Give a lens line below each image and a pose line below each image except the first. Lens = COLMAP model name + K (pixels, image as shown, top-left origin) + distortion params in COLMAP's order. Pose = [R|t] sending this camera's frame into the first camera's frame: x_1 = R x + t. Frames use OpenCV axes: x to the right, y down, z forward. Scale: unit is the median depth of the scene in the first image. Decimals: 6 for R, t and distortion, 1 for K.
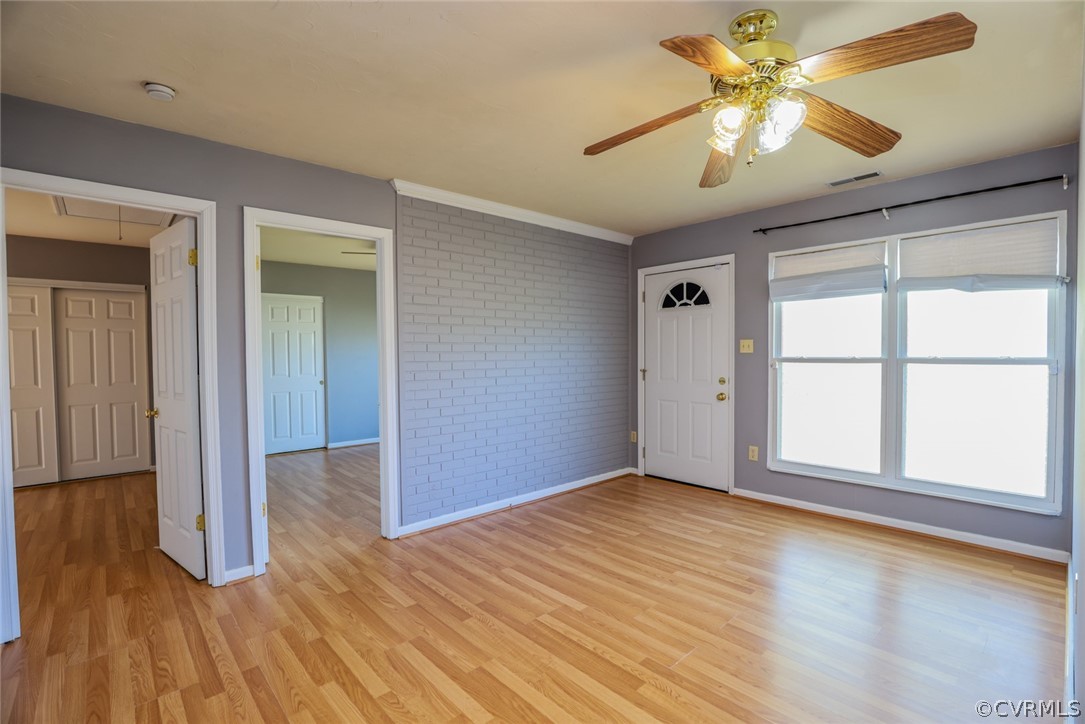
lens RADIAL K [[494.5, 0, 552.0], [0, 494.5, 365.4], [0, 0, 1]] dist [-0.026887, 0.000265]
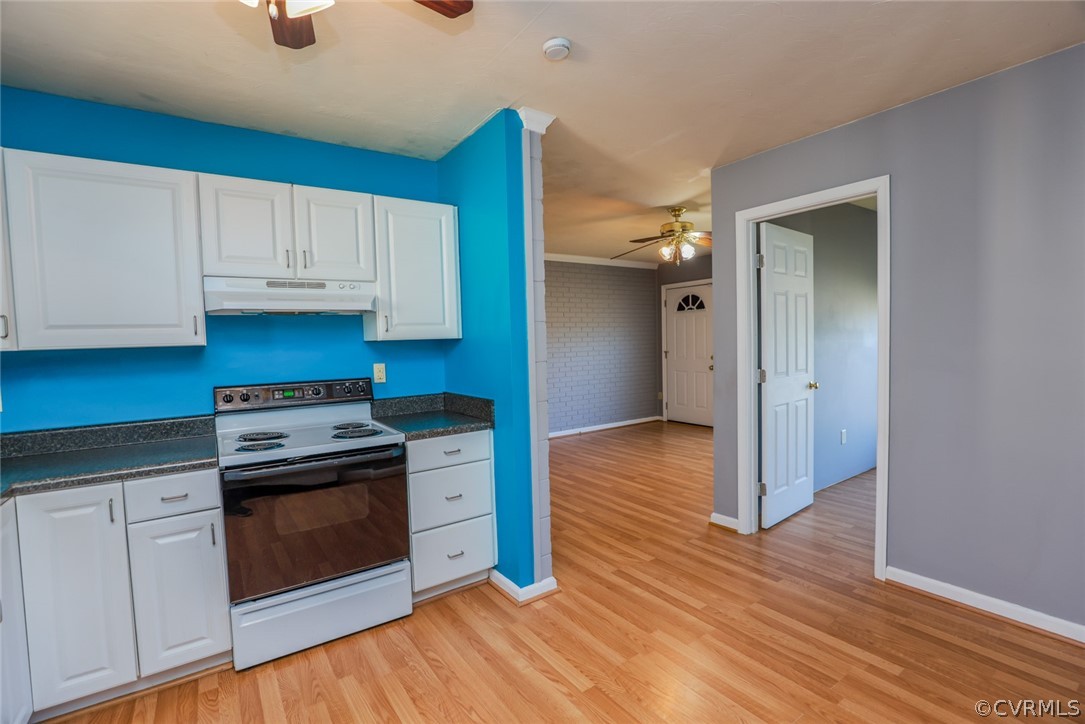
lens RADIAL K [[494.5, 0, 552.0], [0, 494.5, 365.4], [0, 0, 1]] dist [-0.026887, 0.000265]
pose [[0.991370, -0.011232, -0.130614, 0.043312], [0.014854, 0.999531, 0.026785, 0.006767], [0.130252, -0.028494, 0.991071, -0.671087]]
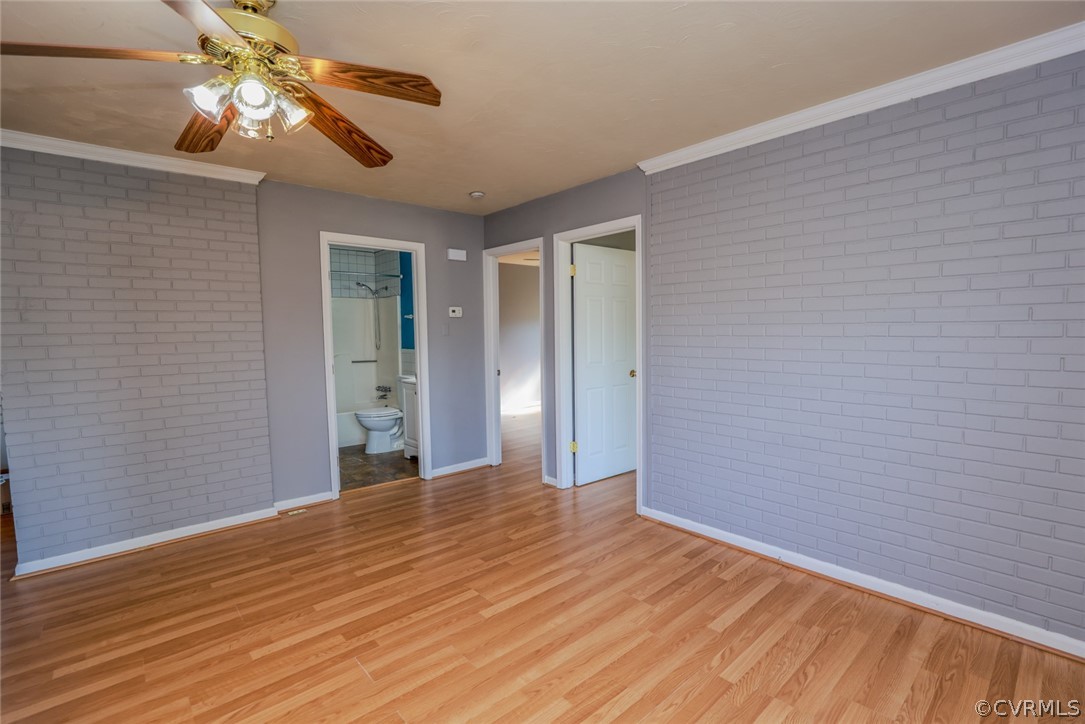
lens RADIAL K [[494.5, 0, 552.0], [0, 494.5, 365.4], [0, 0, 1]] dist [-0.026887, 0.000265]
pose [[-0.017305, 0.082417, -0.996448, 0.572294], [-0.008914, 0.996545, 0.082579, -0.039726], [0.999811, 0.010312, -0.016511, 0.675105]]
